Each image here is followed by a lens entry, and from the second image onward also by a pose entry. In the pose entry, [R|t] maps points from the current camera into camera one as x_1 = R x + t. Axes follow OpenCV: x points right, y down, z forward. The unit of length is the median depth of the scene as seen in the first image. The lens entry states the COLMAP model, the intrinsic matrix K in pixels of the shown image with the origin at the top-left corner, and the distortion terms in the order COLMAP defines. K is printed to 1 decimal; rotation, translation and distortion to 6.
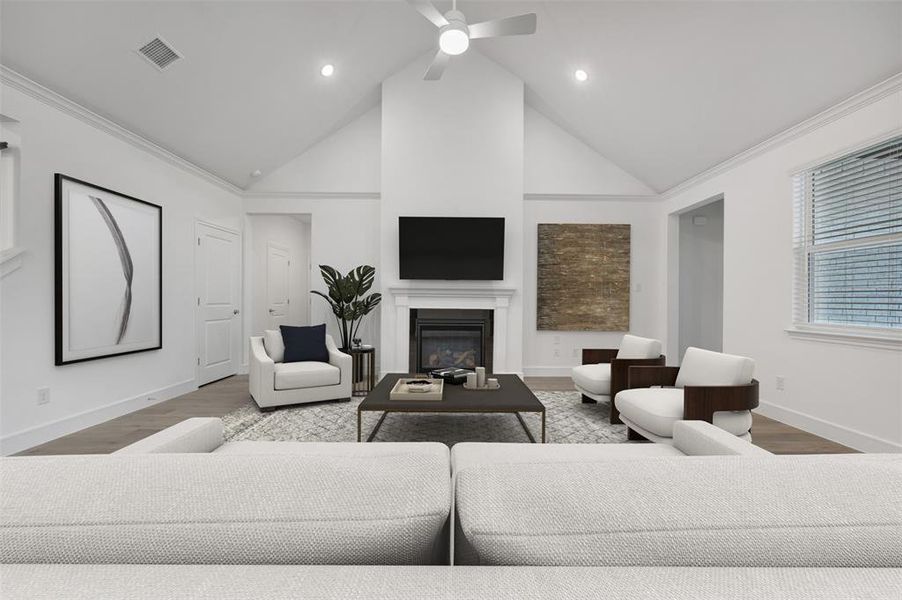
lens RADIAL K [[412.8, 0, 471.2], [0, 412.8, 306.4], [0, 0, 1]] dist [0.009039, 0.000543]
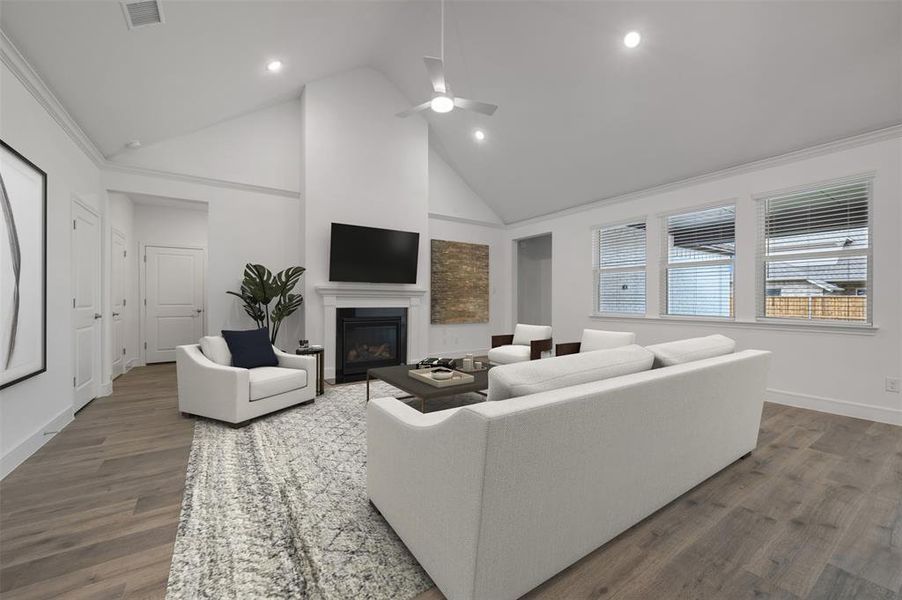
lens RADIAL K [[355.8, 0, 447.1], [0, 355.8, 306.7], [0, 0, 1]] dist [0.018290, -0.000320]
pose [[0.839764, -0.013196, 0.542791, -0.411106], [0.004106, 0.999830, 0.017954, -0.015281], [-0.542936, -0.012848, 0.839676, 0.077809]]
